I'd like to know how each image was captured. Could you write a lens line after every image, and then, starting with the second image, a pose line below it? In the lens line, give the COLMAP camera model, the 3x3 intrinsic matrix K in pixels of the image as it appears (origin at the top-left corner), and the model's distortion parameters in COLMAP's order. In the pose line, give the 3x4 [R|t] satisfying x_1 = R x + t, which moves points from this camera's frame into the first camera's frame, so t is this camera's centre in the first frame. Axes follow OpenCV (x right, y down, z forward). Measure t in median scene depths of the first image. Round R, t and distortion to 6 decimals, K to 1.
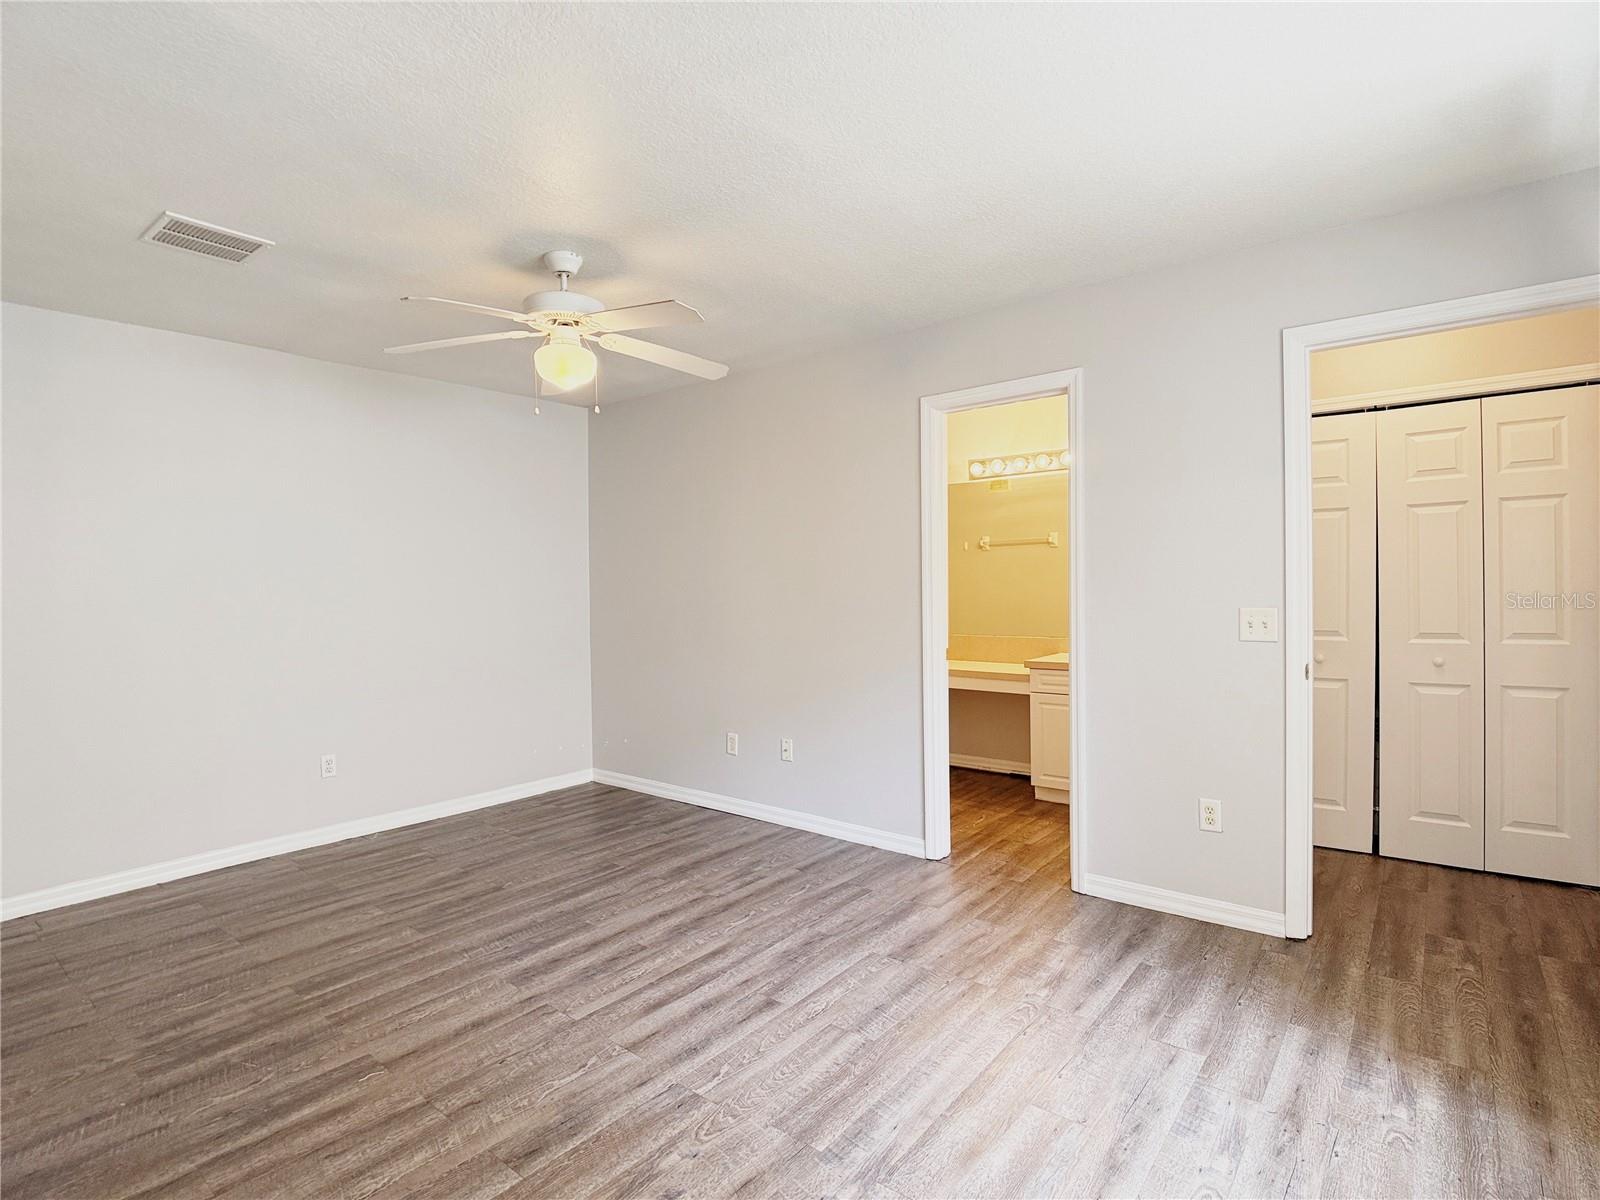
lens RADIAL K [[814.6, 0, 805.8], [0, 814.6, 600.5], [0, 0, 1]] dist [0.004318, -0.023540]
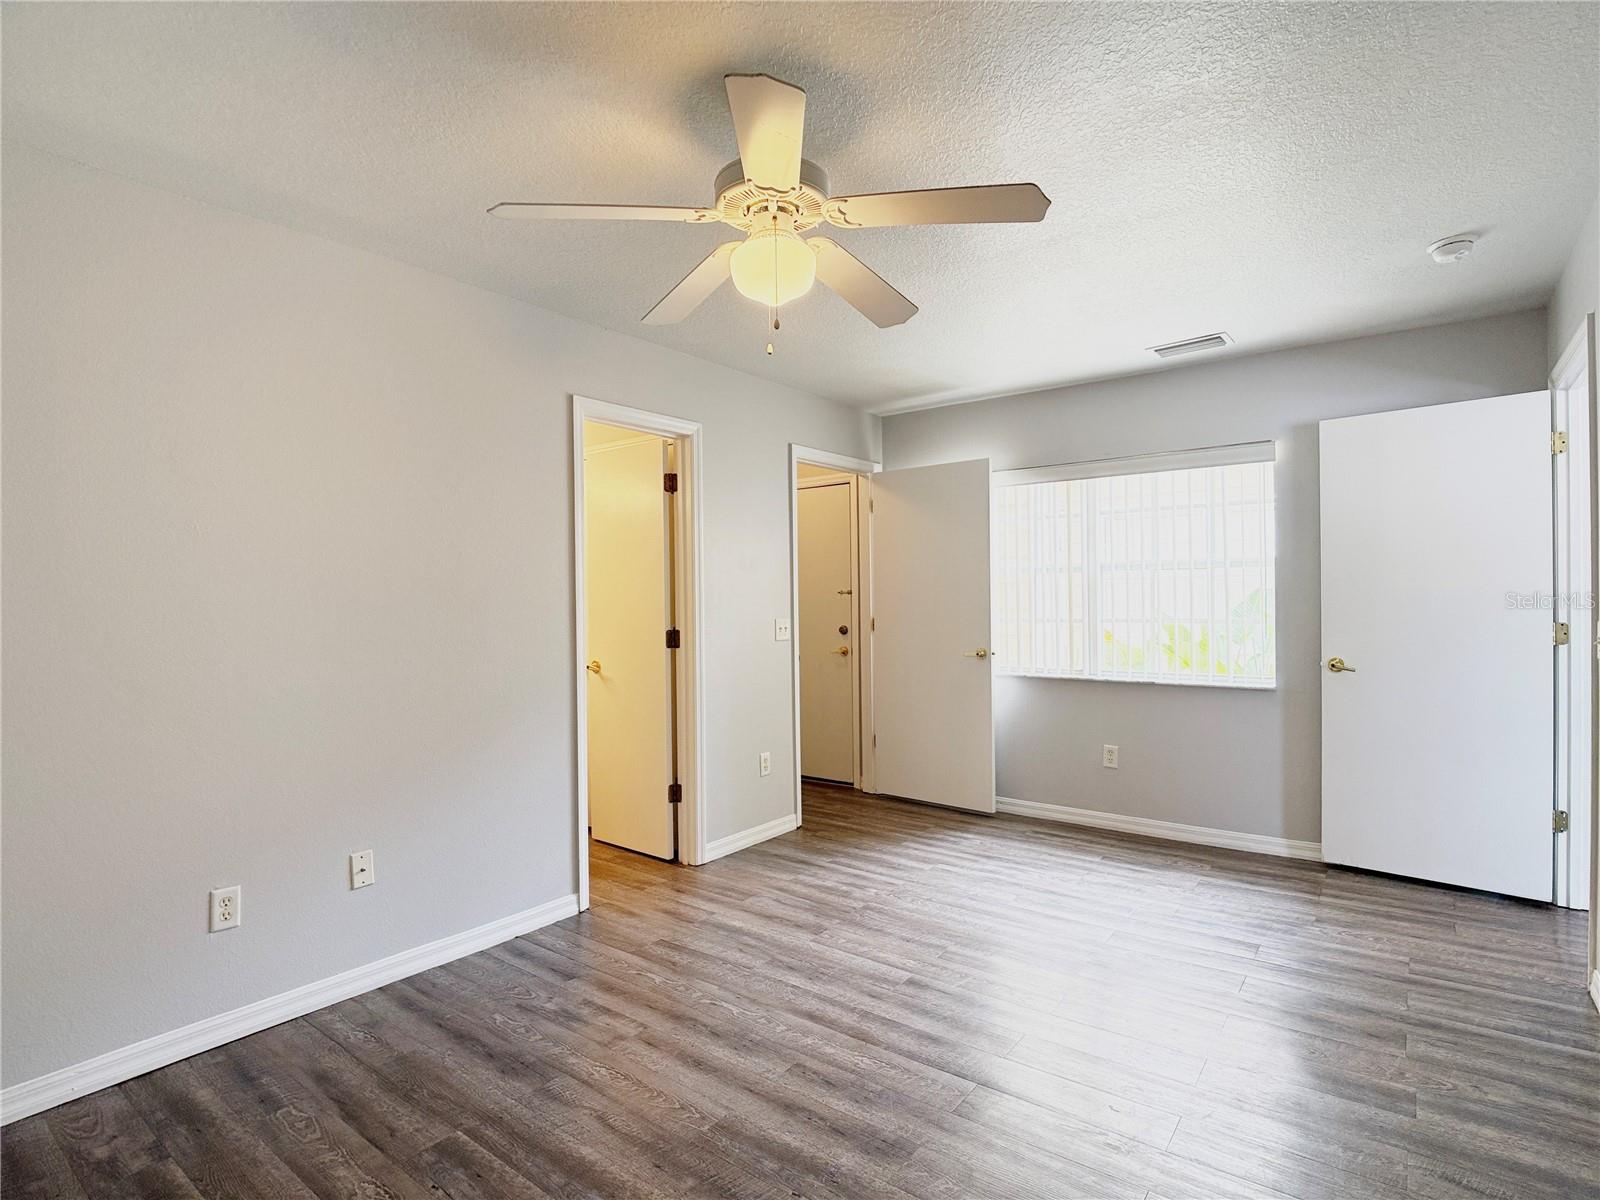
lens RADIAL K [[814.6, 0, 805.8], [0, 814.6, 600.5], [0, 0, 1]] dist [0.004318, -0.023540]
pose [[-0.035520, 0.010291, 0.999316, -0.974782], [0.032265, 0.999438, -0.009145, -0.010124], [-0.998848, 0.031918, -0.035832, 0.999405]]
